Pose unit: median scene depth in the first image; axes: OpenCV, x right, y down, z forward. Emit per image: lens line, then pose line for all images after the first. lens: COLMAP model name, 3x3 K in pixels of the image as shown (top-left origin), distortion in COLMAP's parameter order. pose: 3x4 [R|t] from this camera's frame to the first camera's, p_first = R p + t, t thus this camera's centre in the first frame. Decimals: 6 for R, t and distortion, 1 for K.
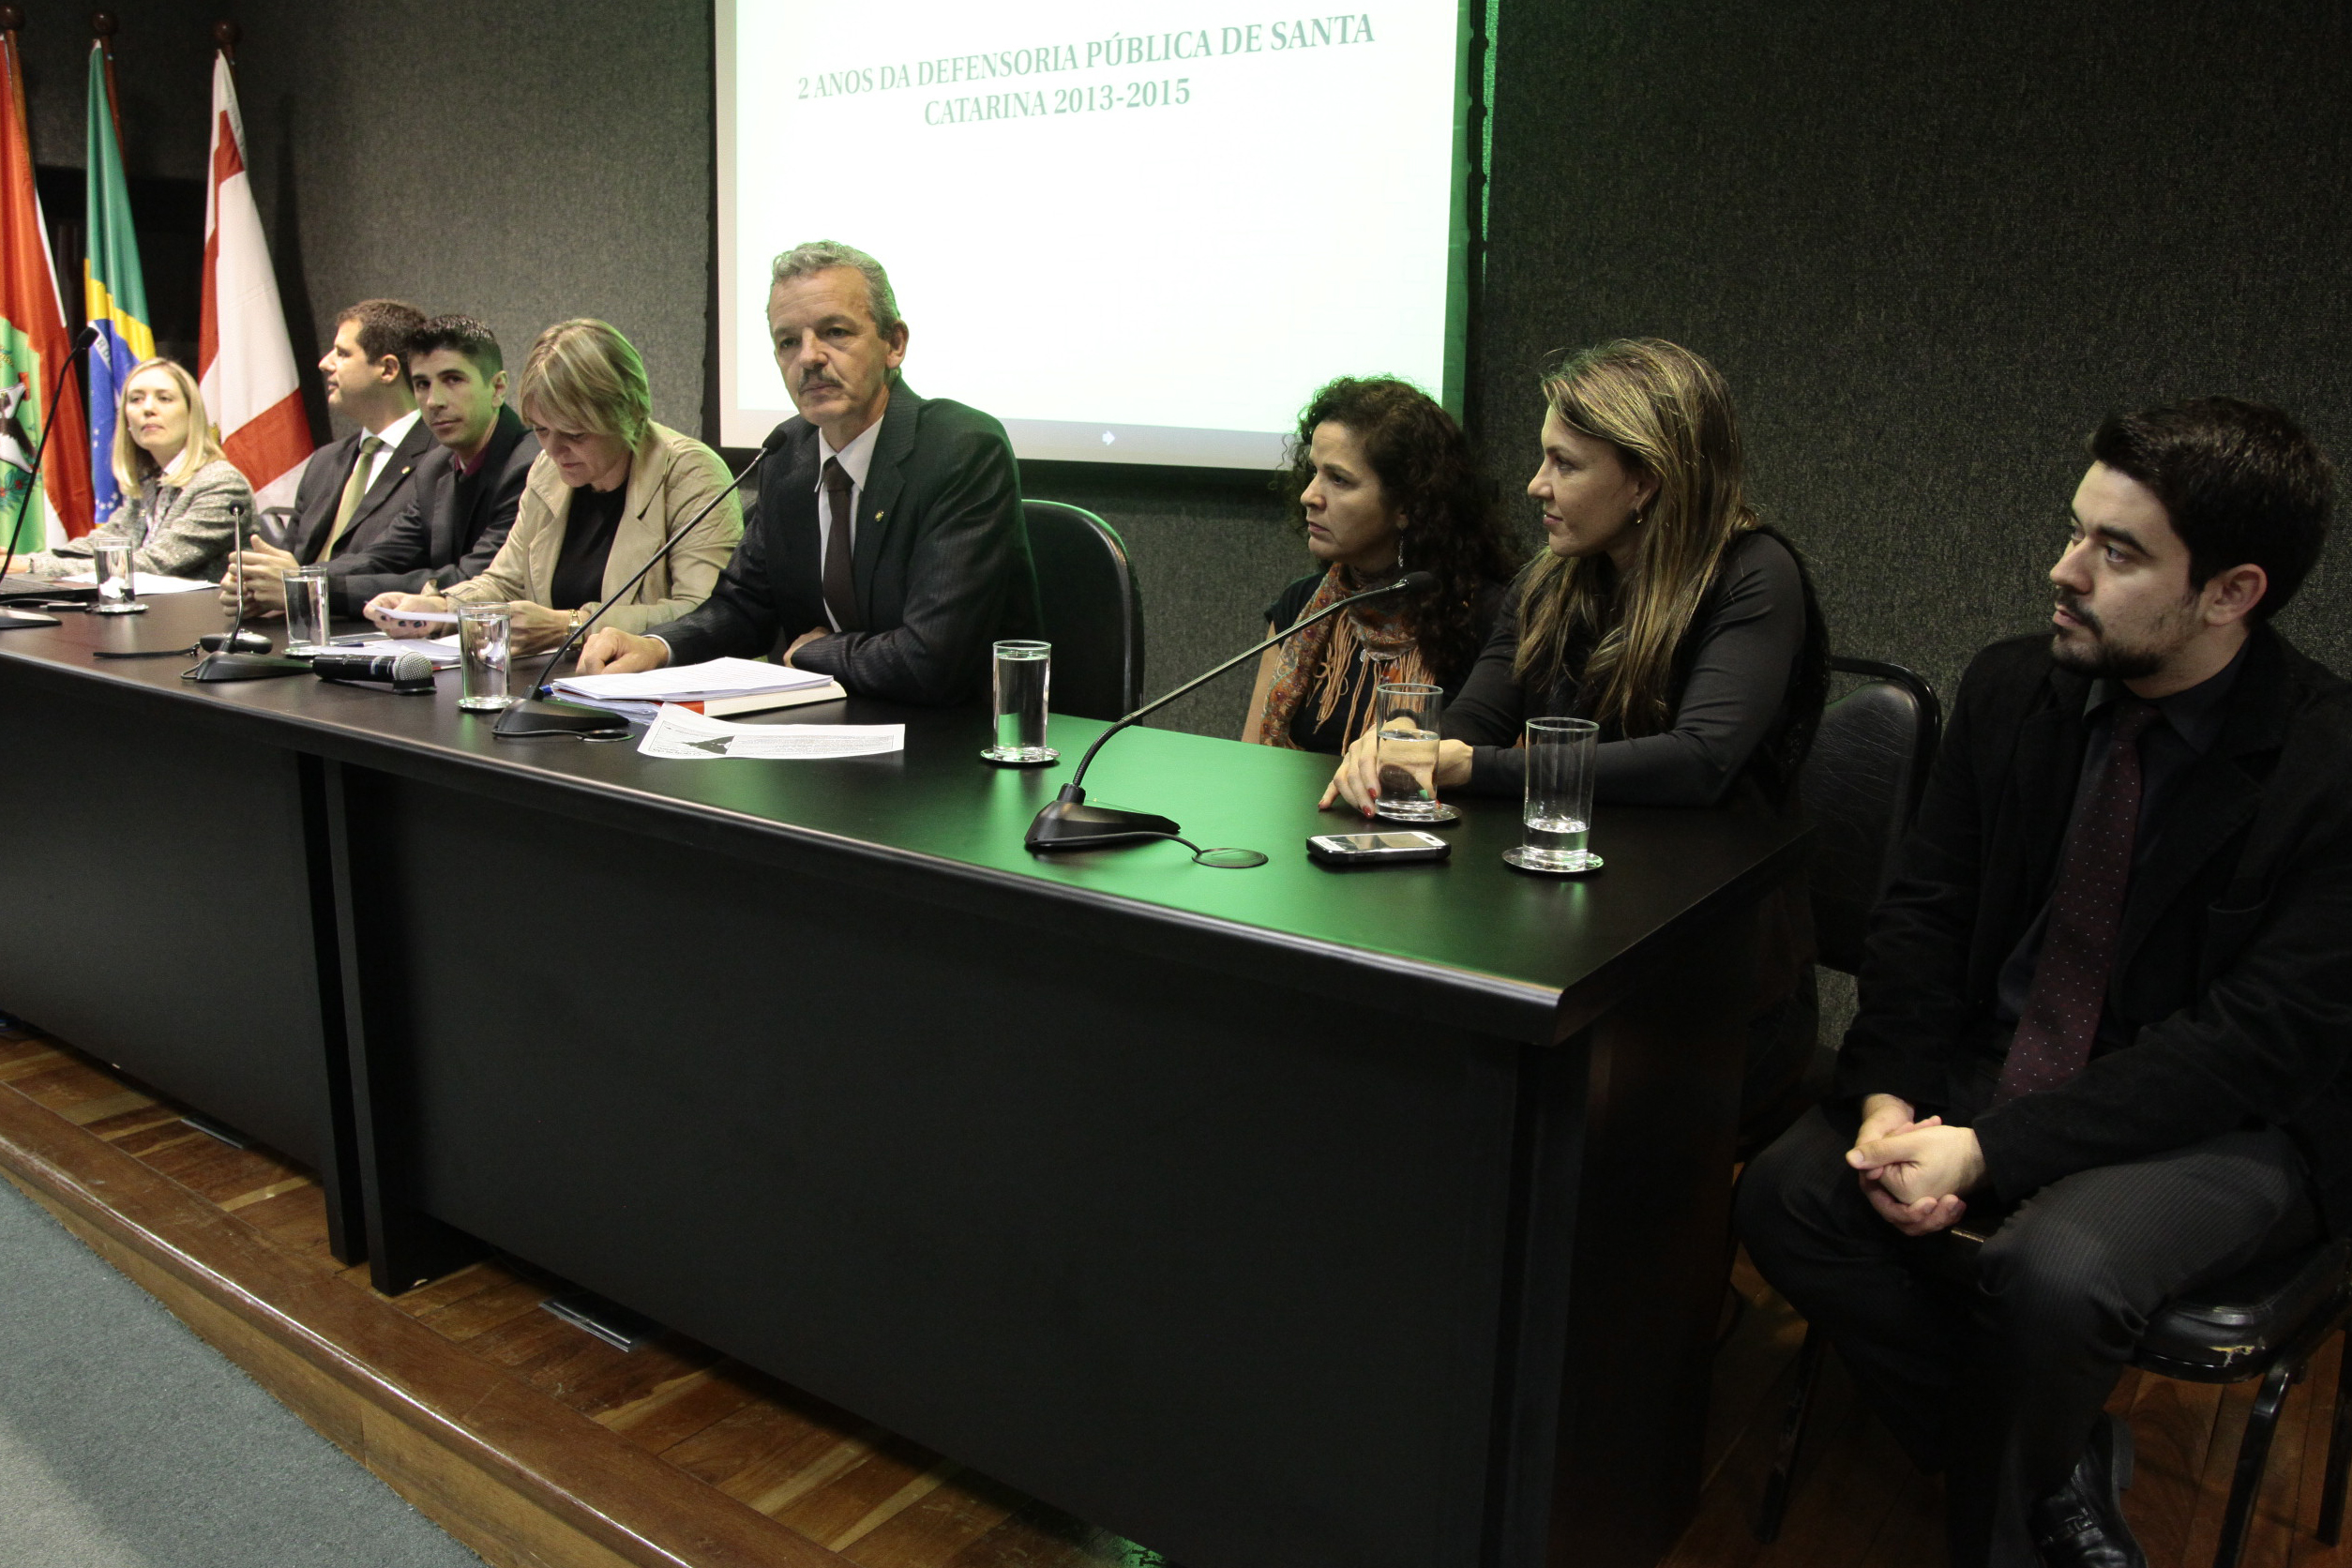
lens RADIAL K [[1789.1, 0, 1184.6], [0, 1789.1, 785.0], [0, 0, 1]] dist [-0.108178, 0.052697]
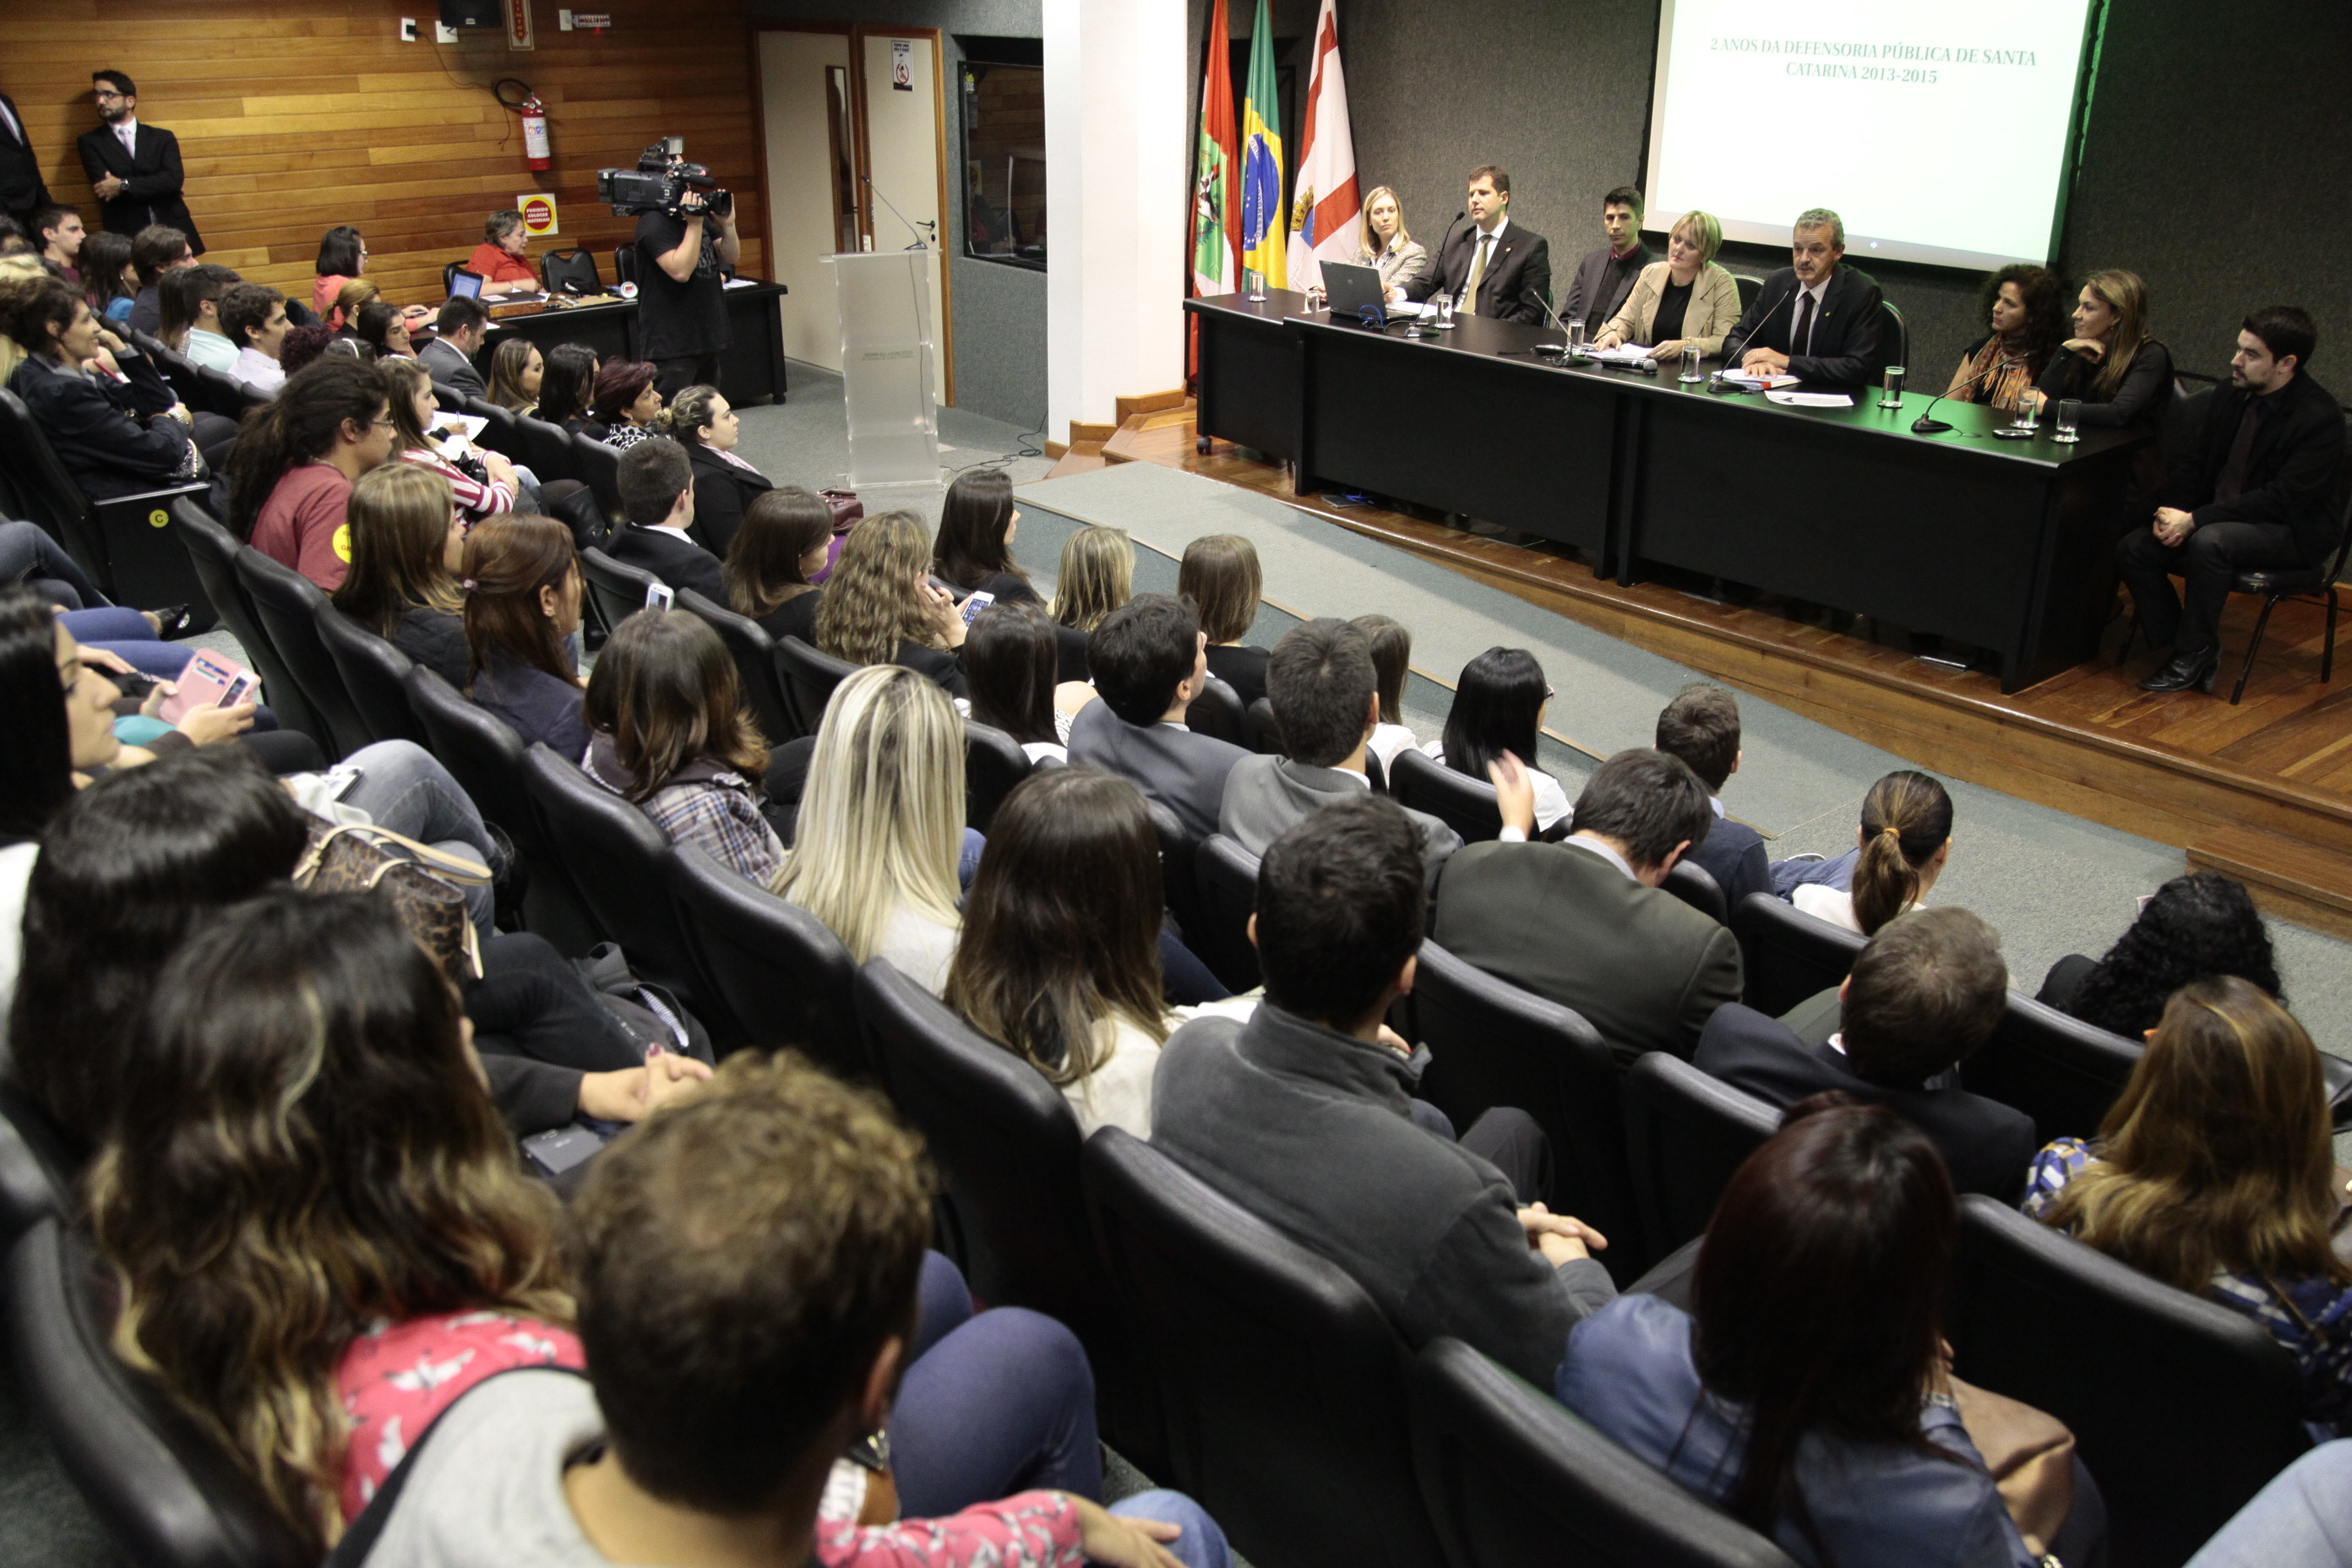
lens RADIAL K [[1988.8, 0, 1173.8], [0, 1988.8, 776.4], [0, 0, 1]] dist [-0.042071, 0.061991]
pose [[0.967338, 0.073818, -0.242505, -0.209508], [-0.029739, 0.983102, 0.180626, 0.018375], [0.251740, -0.167515, 0.953187, -1.370891]]
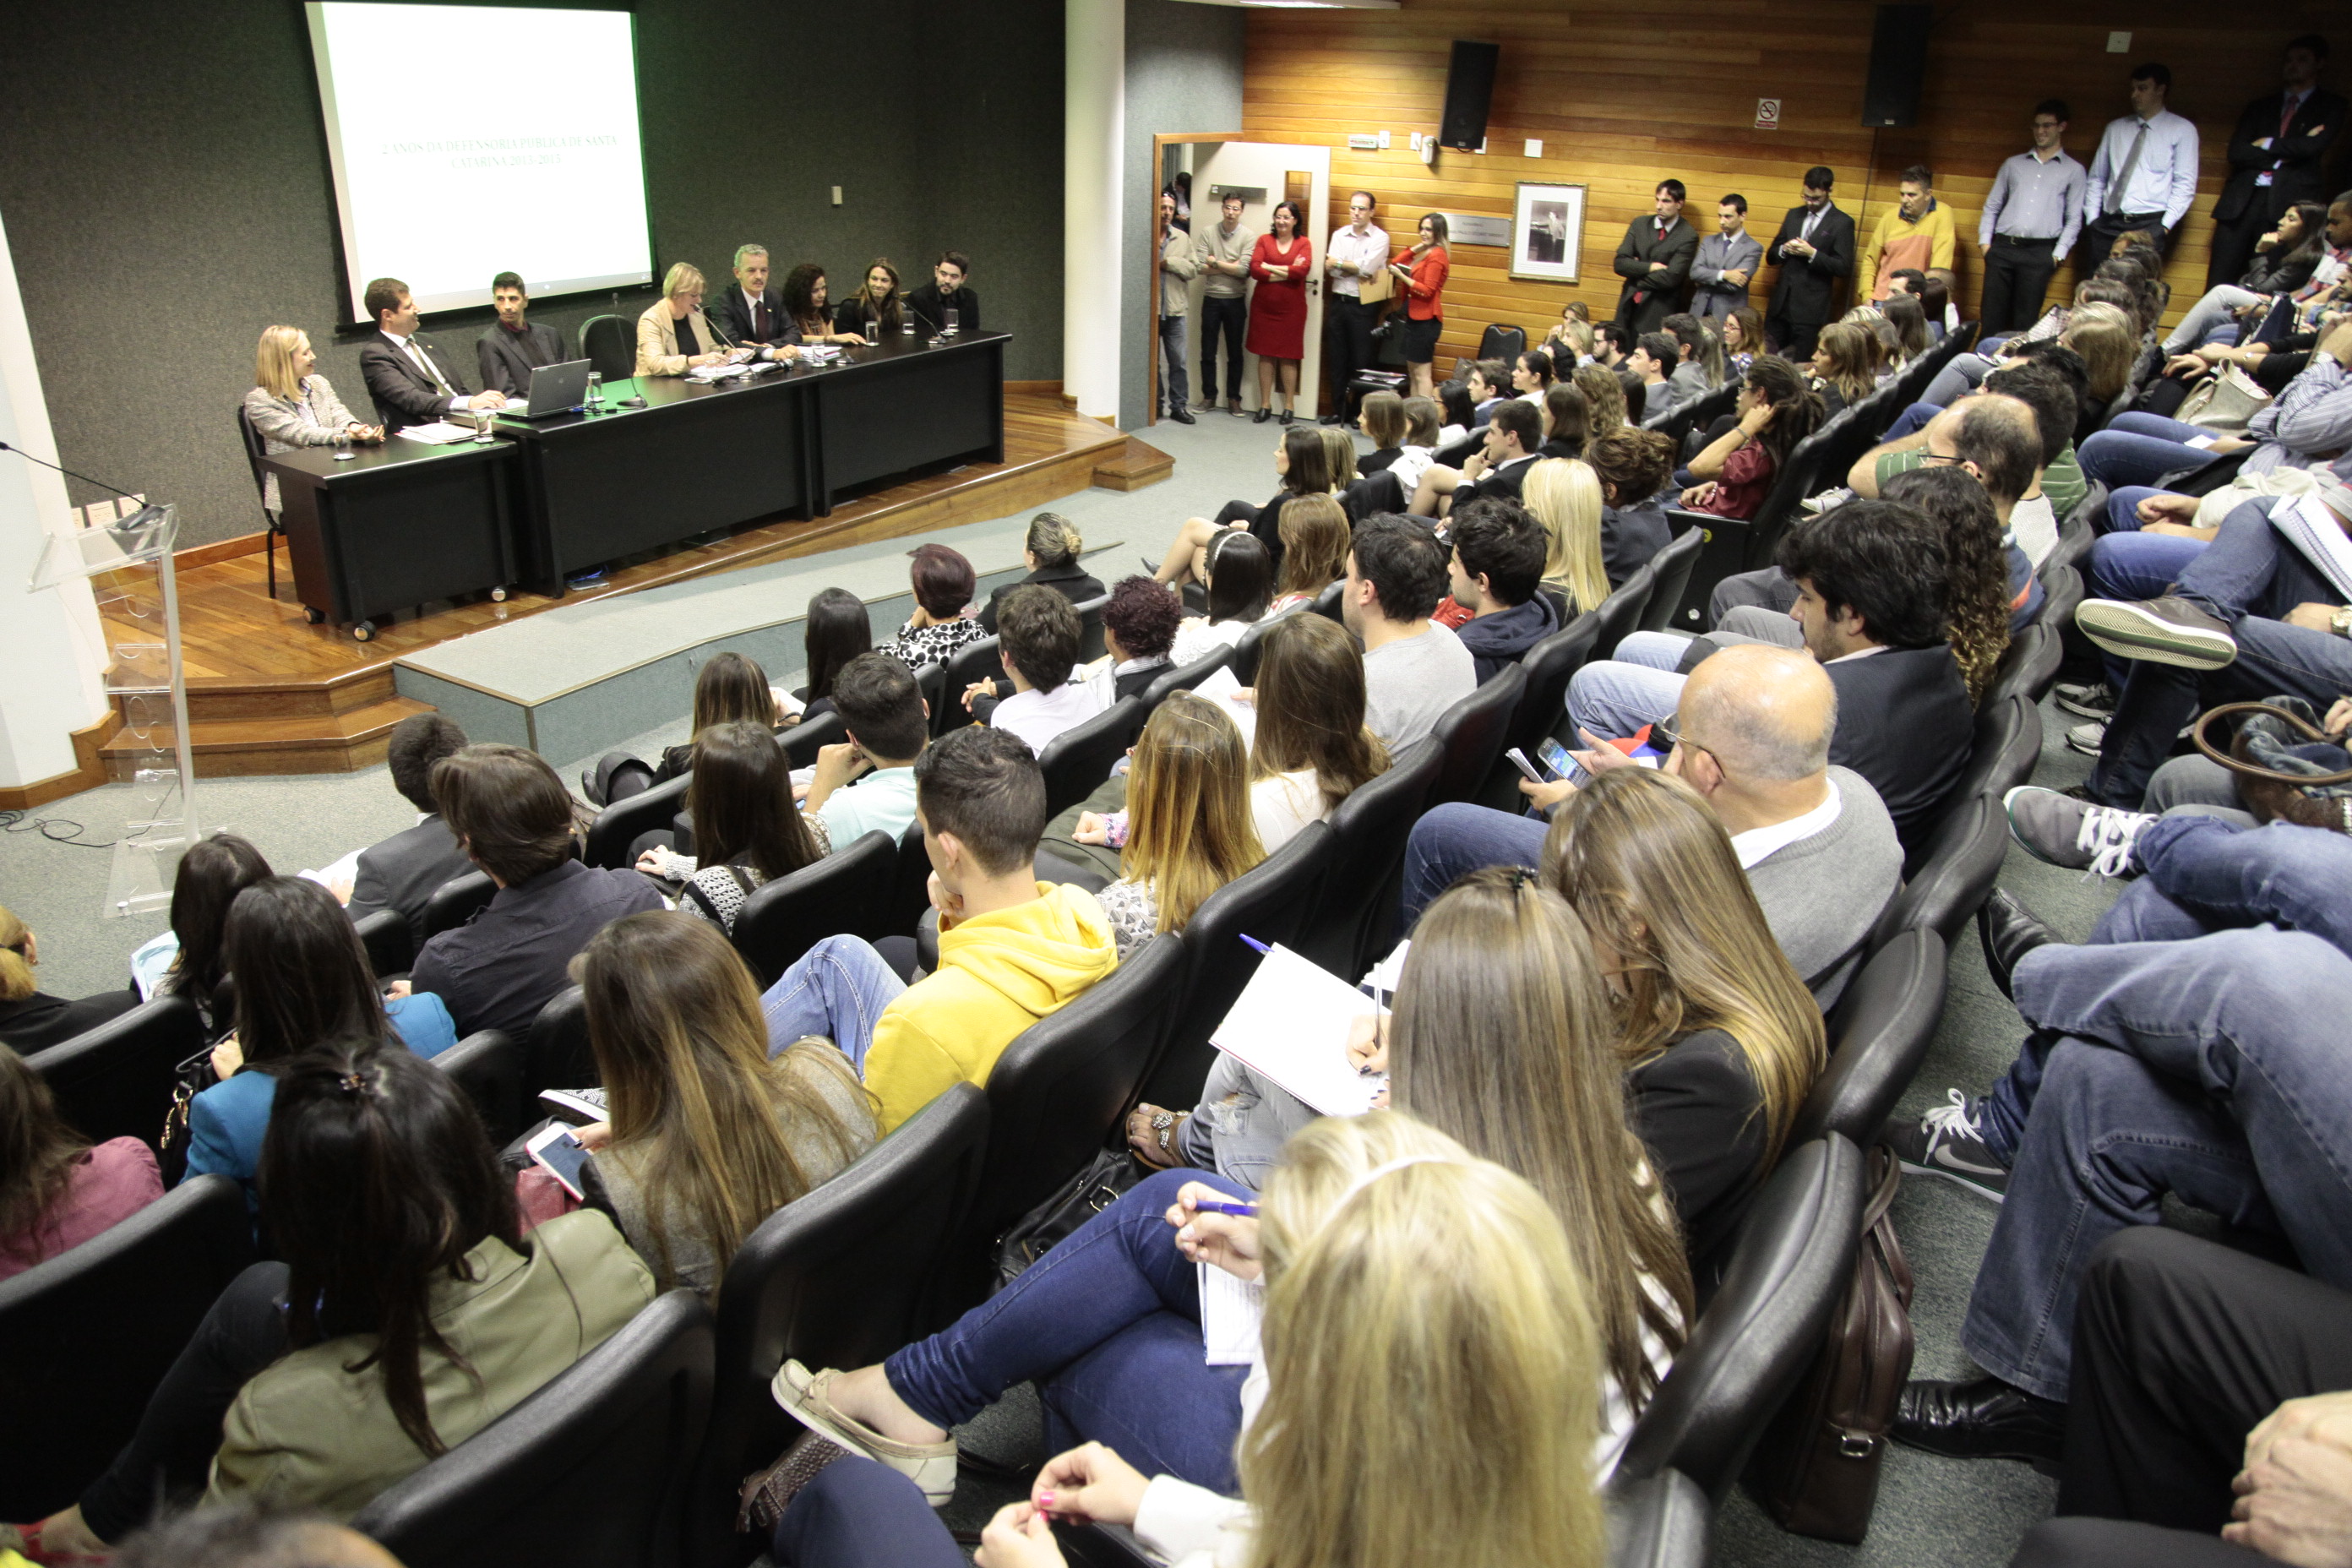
lens RADIAL K [[1641.8, 0, 1163.0], [0, 1641.8, 774.0], [0, 0, 1]] dist [-0.092216, 0.050775]
pose [[-0.050777, -0.423777, 0.904342, -2.444253], [0.187658, 0.885333, 0.425406, -0.377961], [-0.980921, 0.191307, 0.034570, 0.127859]]
